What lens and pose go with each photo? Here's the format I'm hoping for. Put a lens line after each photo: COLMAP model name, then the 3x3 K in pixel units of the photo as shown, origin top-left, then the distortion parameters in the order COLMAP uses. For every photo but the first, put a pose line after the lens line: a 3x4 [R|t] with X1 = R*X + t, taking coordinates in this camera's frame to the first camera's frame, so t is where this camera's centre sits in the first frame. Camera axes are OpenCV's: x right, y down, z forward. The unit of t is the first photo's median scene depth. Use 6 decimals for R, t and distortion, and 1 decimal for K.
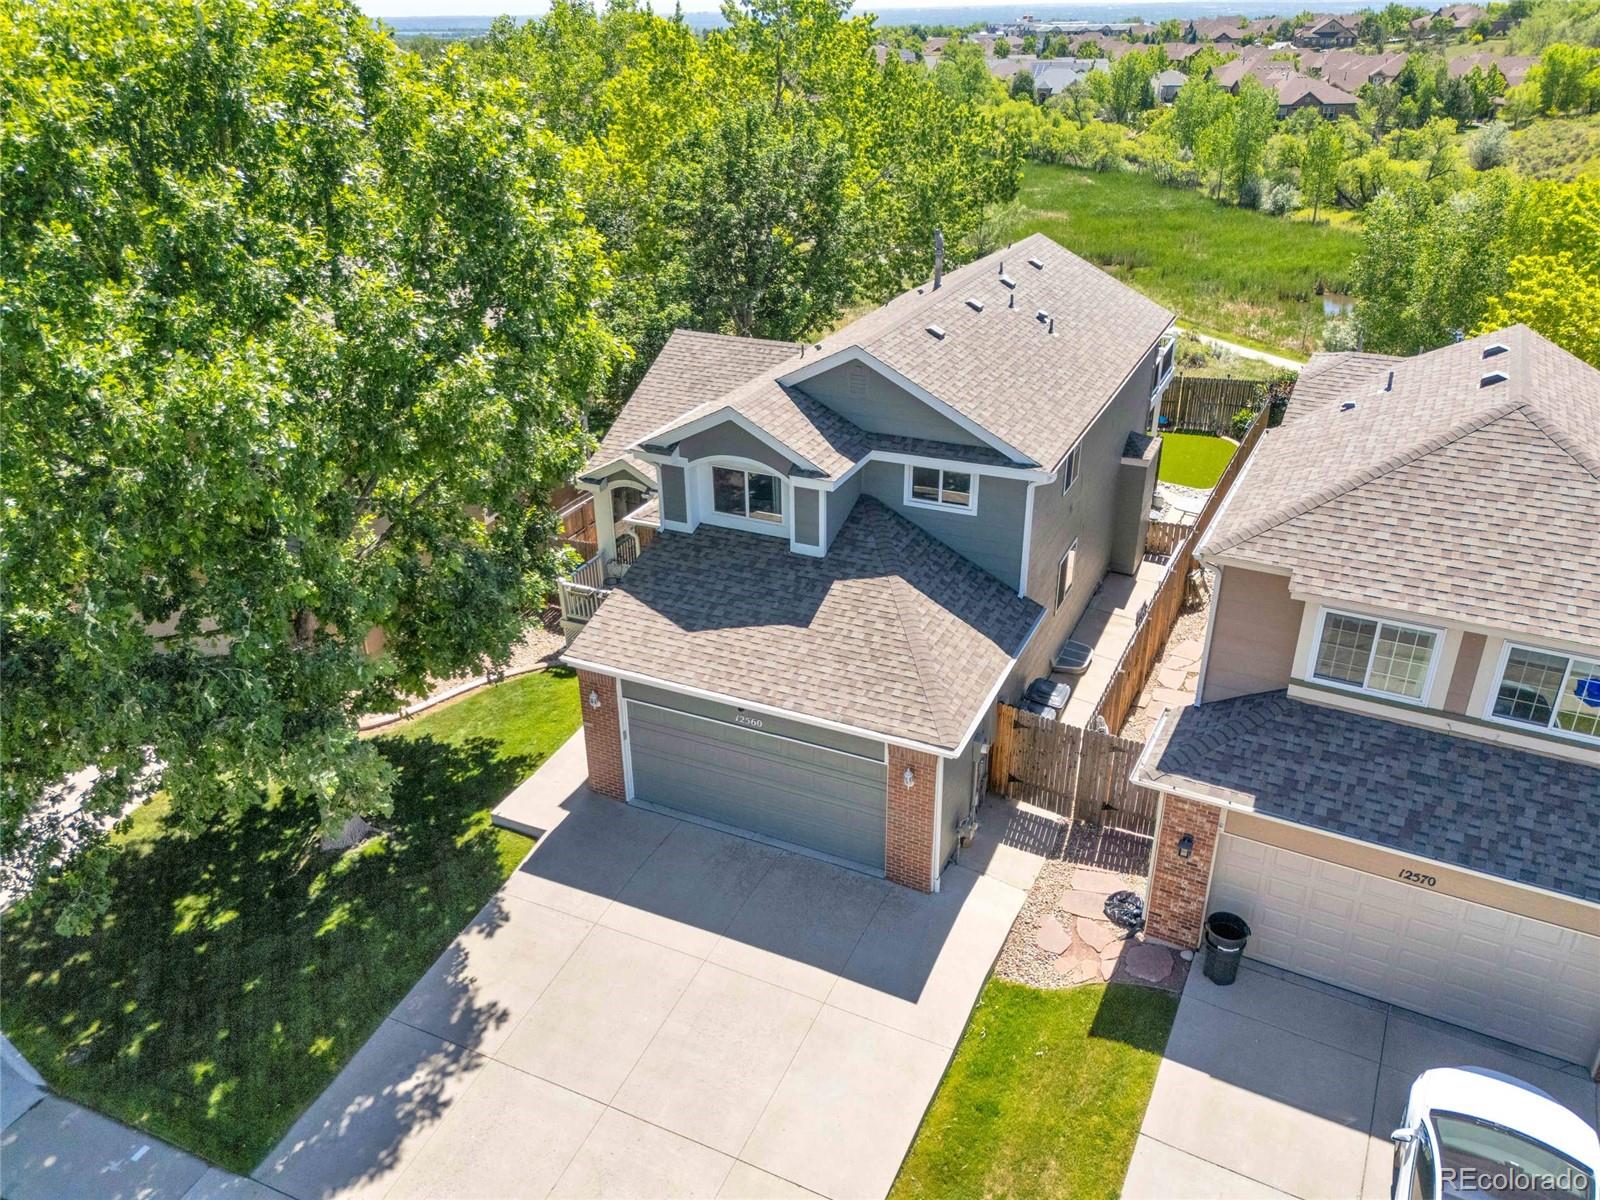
lens RADIAL K [[1132.3, 0, 825.8], [0, 1132.3, 610.9], [0, 0, 1]] dist [0.069634, -0.072845]
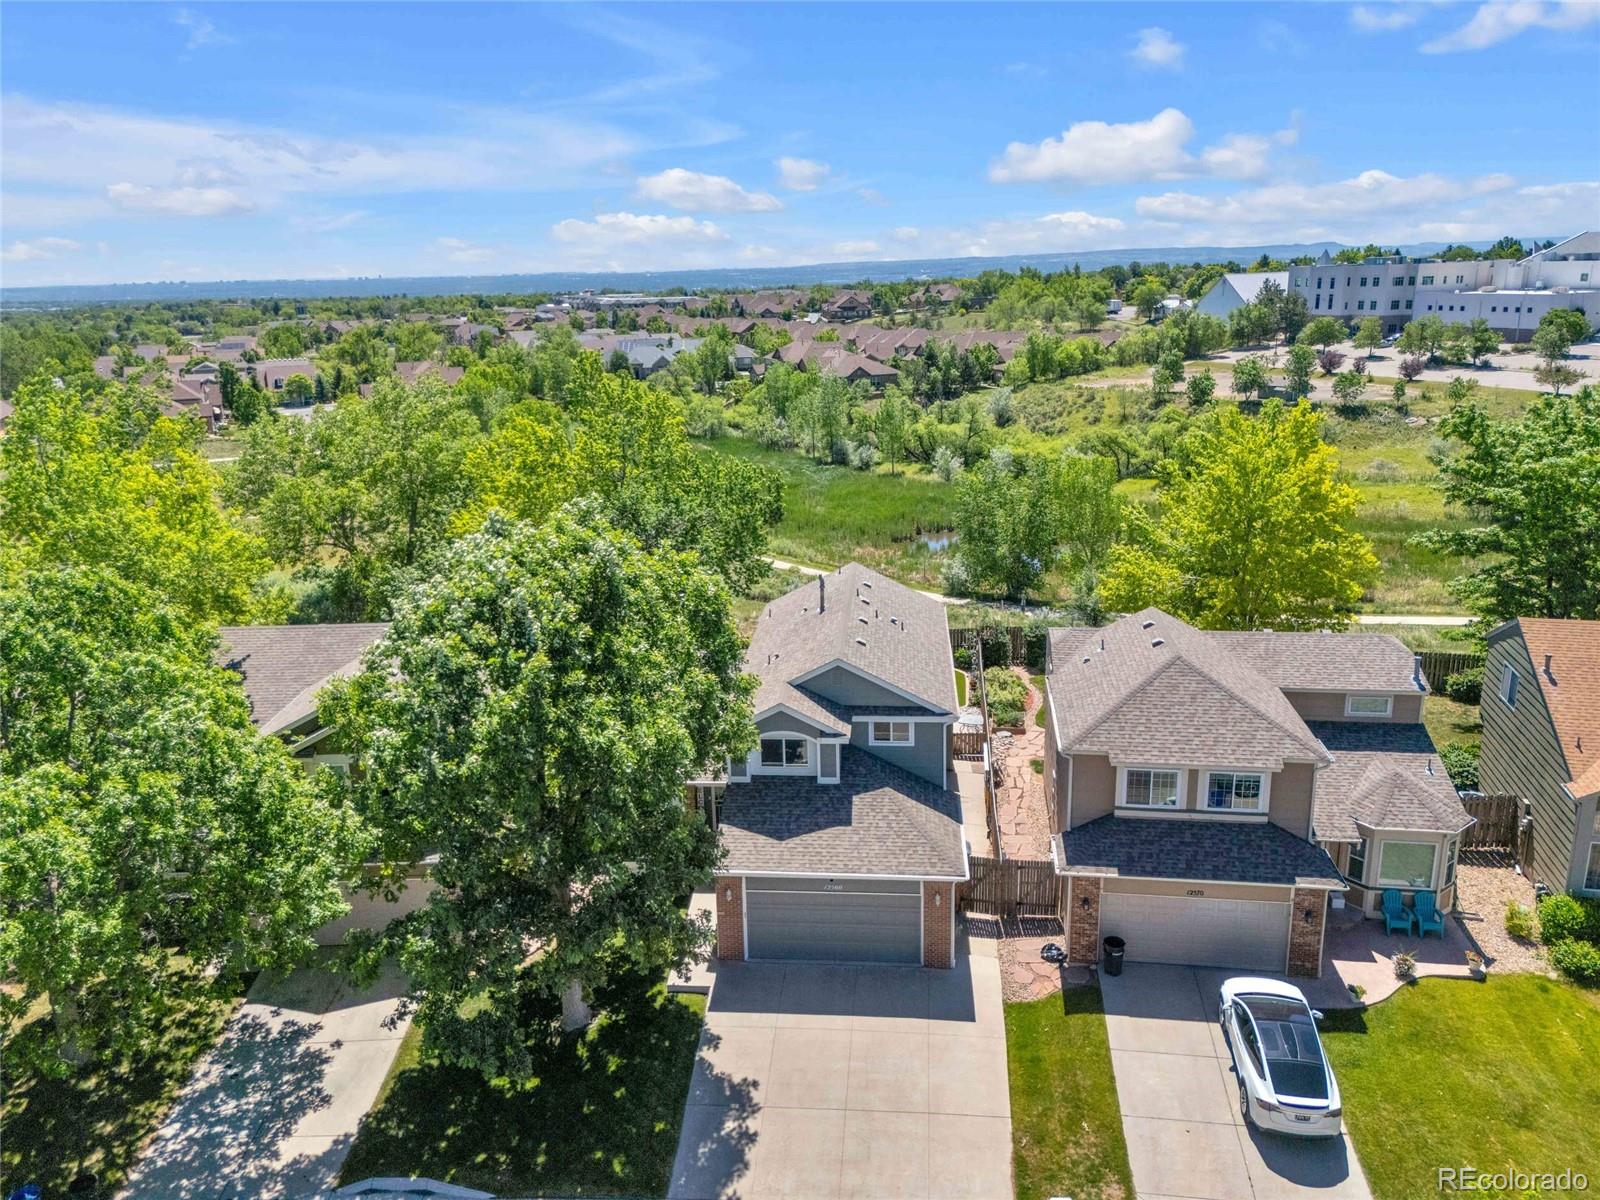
lens RADIAL K [[1132.3, 0, 825.8], [0, 1132.3, 610.9], [0, 0, 1]] dist [0.069634, -0.072845]
pose [[0.934908, -0.101184, 0.340159, -0.560757], [0.165845, 0.971961, -0.166696, -0.019468], [-0.313755, 0.212259, 0.925475, -0.592319]]
